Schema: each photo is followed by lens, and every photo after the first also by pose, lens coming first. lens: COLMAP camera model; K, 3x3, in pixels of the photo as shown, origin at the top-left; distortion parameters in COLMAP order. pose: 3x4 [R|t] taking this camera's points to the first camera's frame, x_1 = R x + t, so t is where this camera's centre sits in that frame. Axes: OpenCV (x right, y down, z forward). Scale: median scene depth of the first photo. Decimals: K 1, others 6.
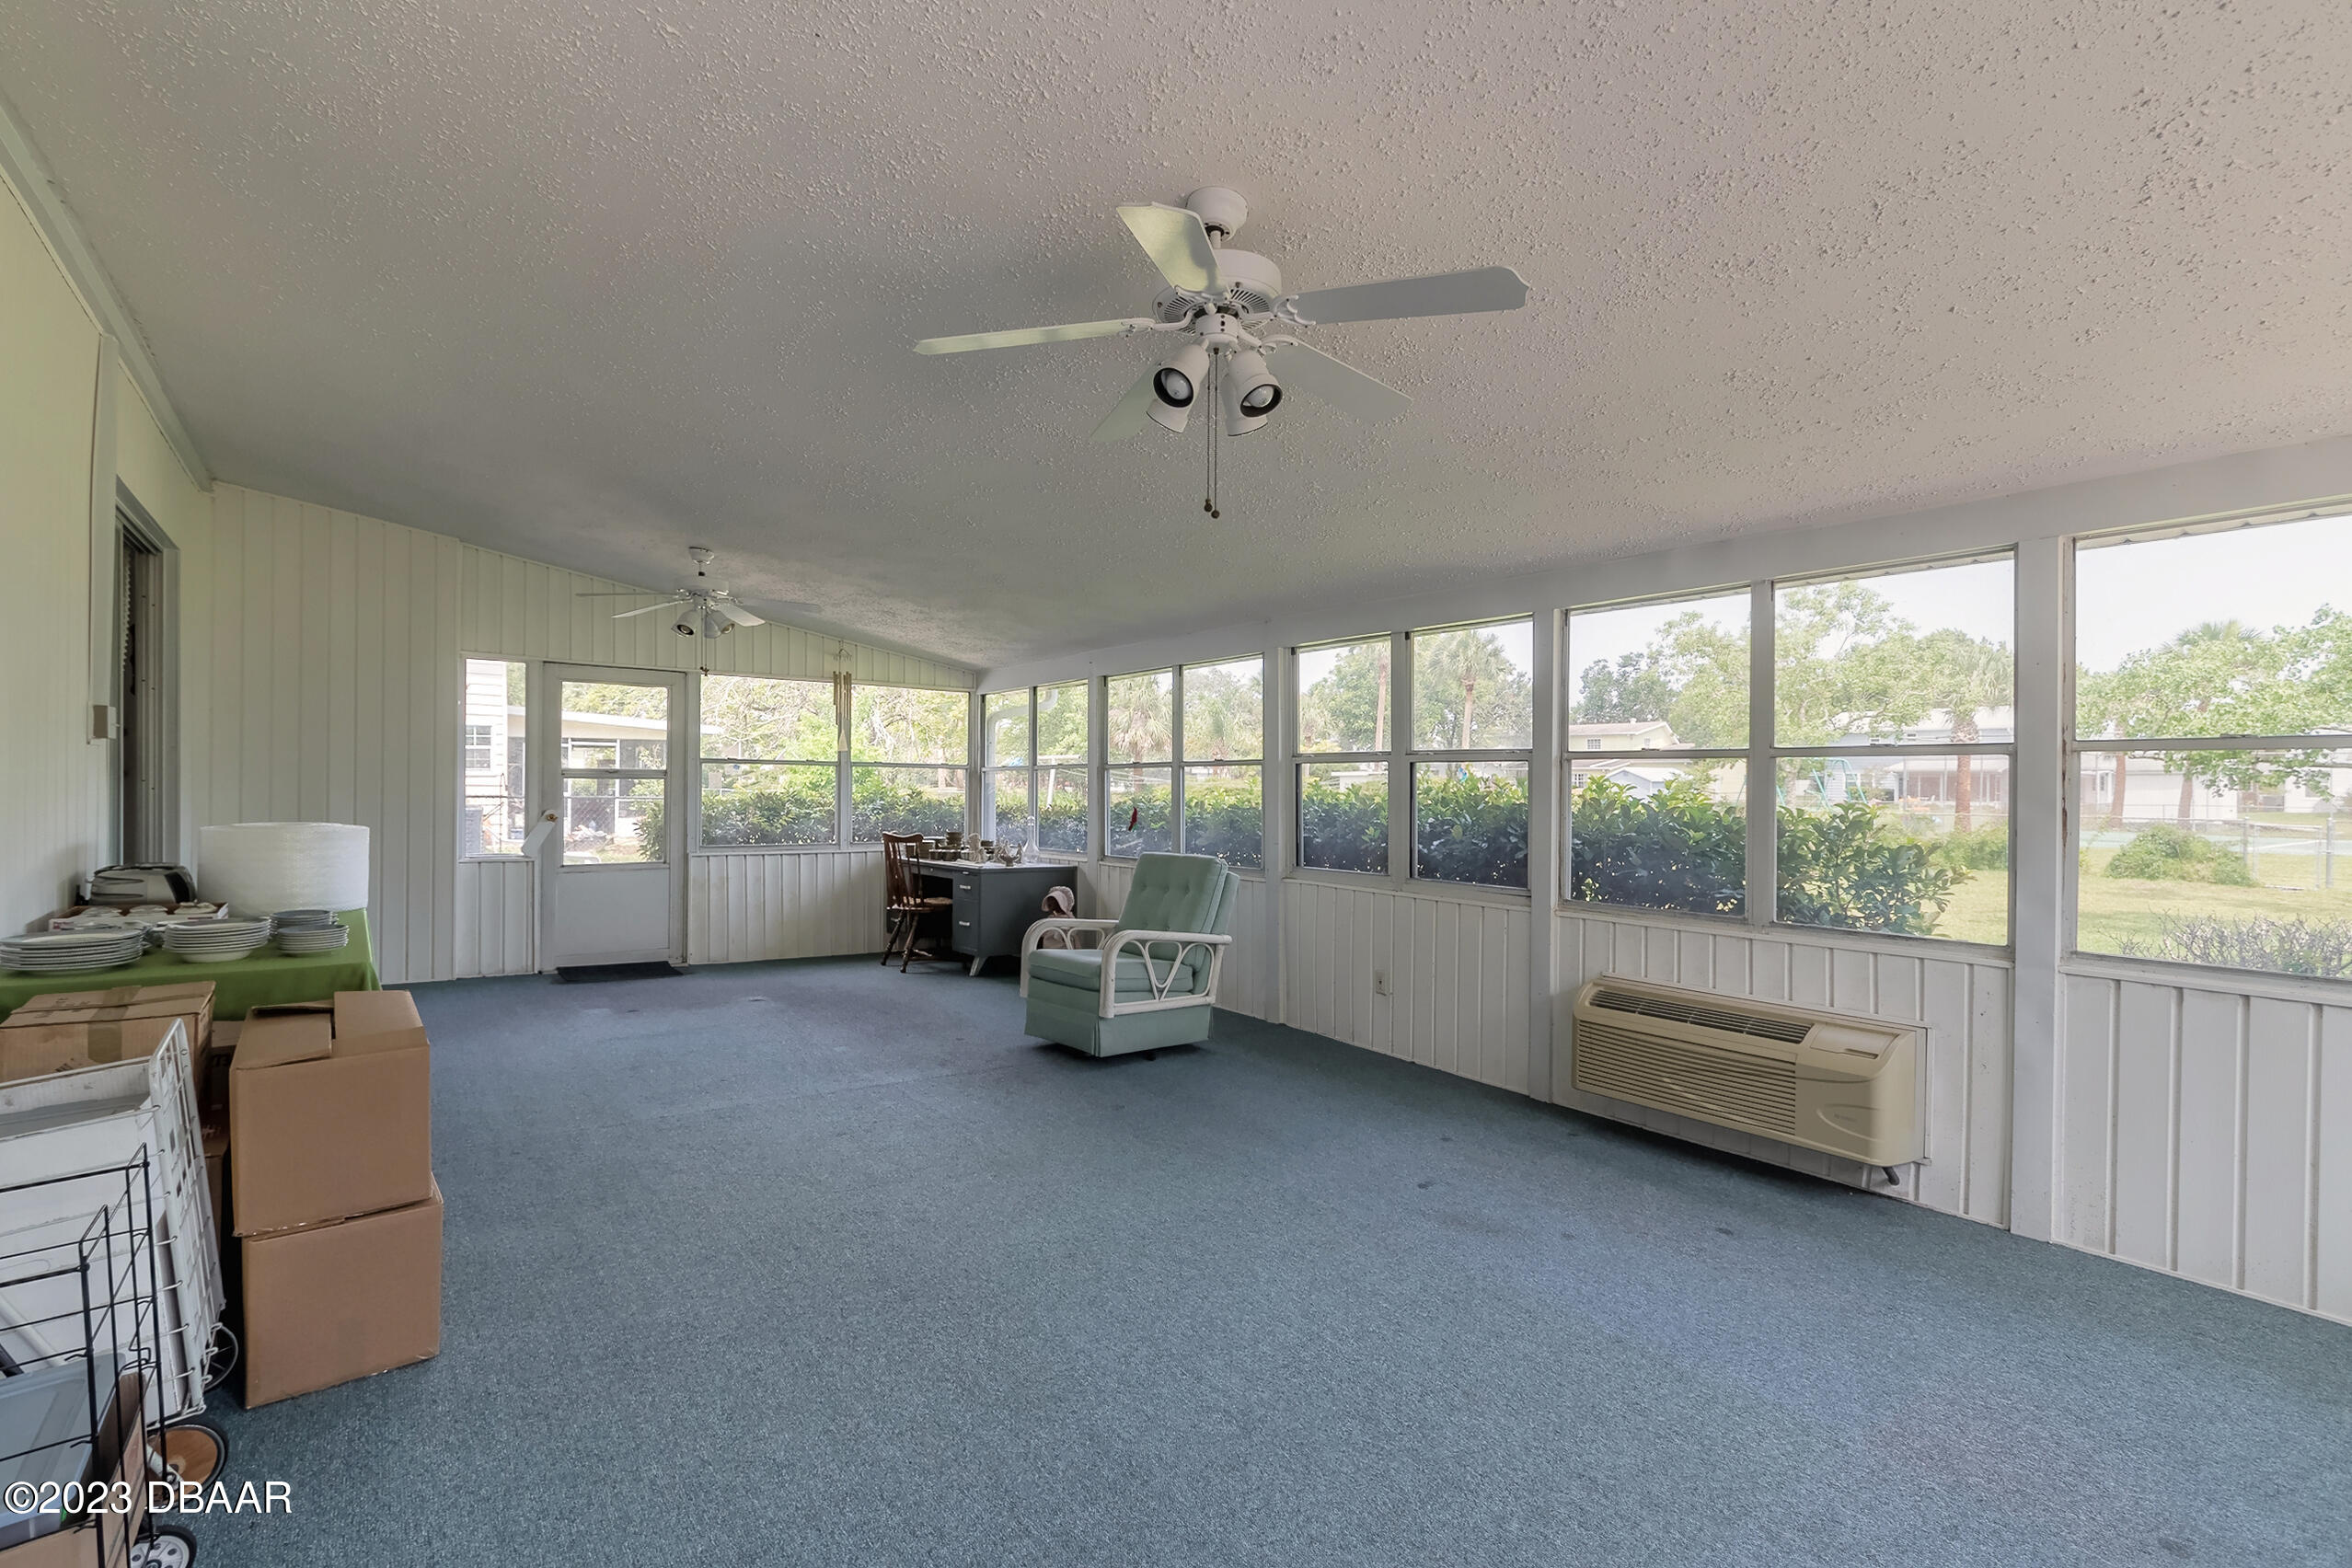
lens RADIAL K [[1078.0, 0, 1159.4], [0, 1078.0, 783.8], [0, 0, 1]] dist [0.026110, 0.000198]
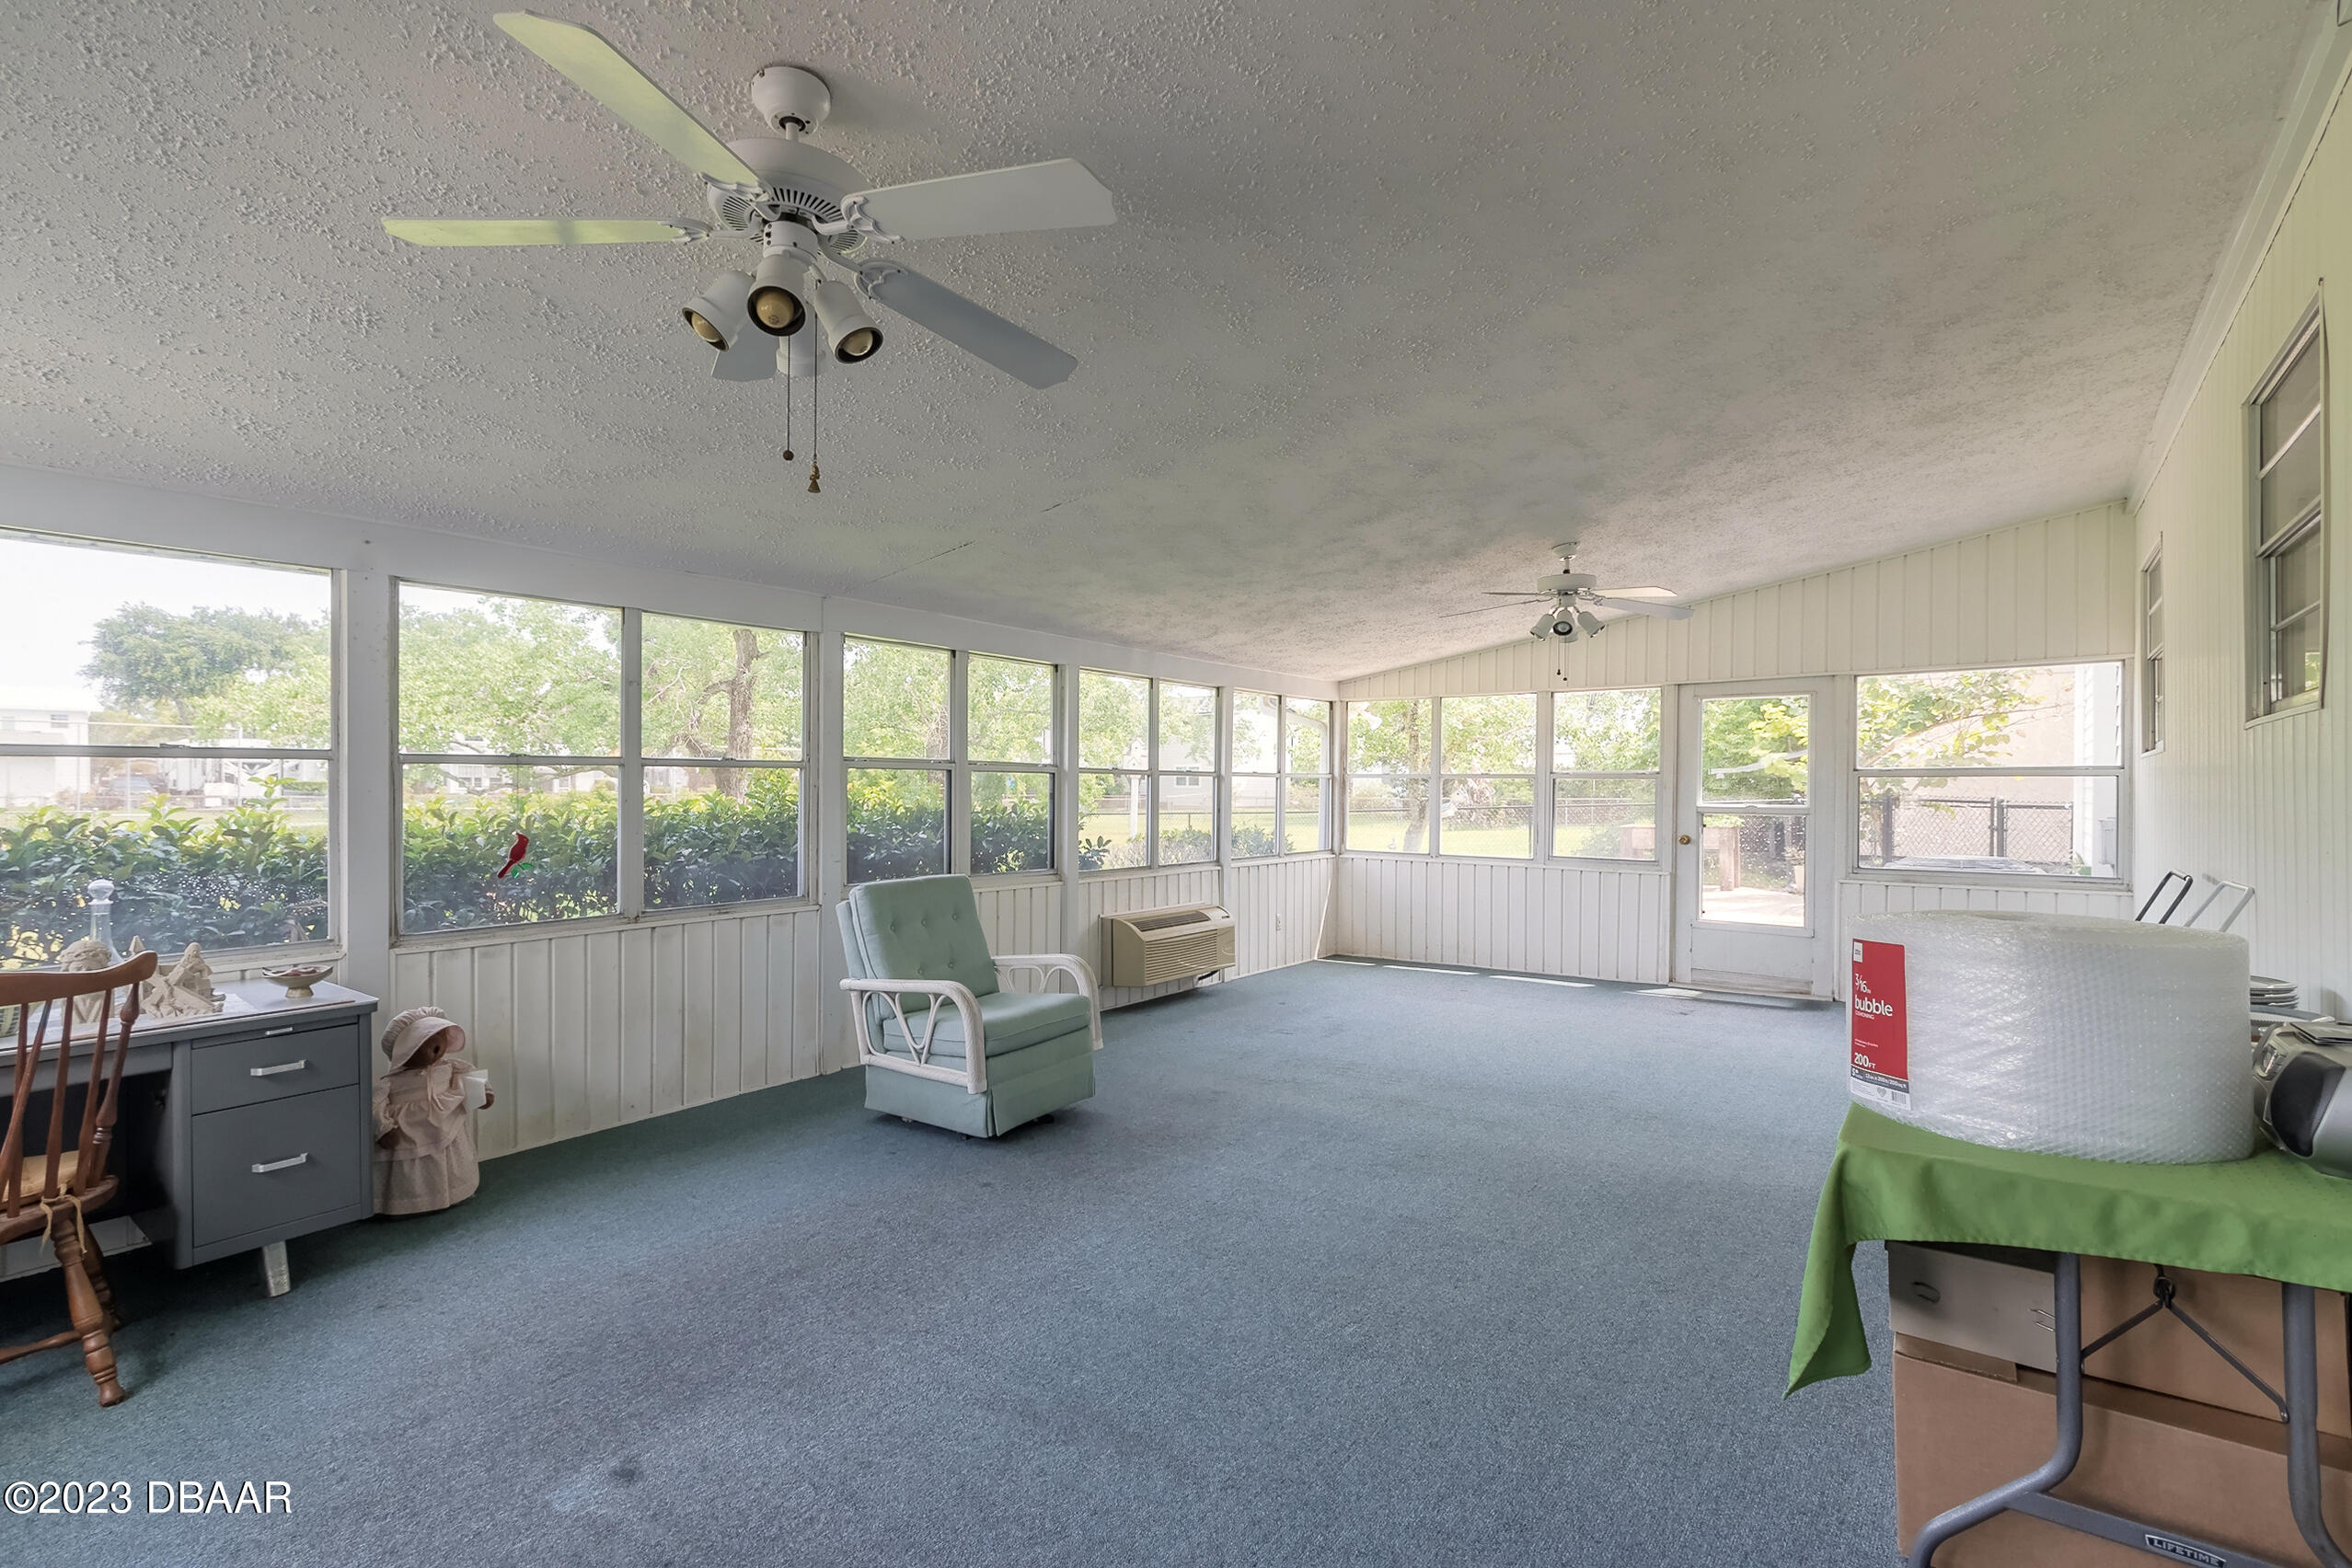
lens RADIAL K [[1078.0, 0, 1160.1], [0, 1078.0, 790.8], [0, 0, 1]] dist [0.026110, 0.000198]
pose [[-0.288505, -0.000781, 0.957478, -0.760357], [0.005353, 0.999983, 0.002429, -0.000241], [-0.957463, 0.005826, -0.288496, 0.996644]]
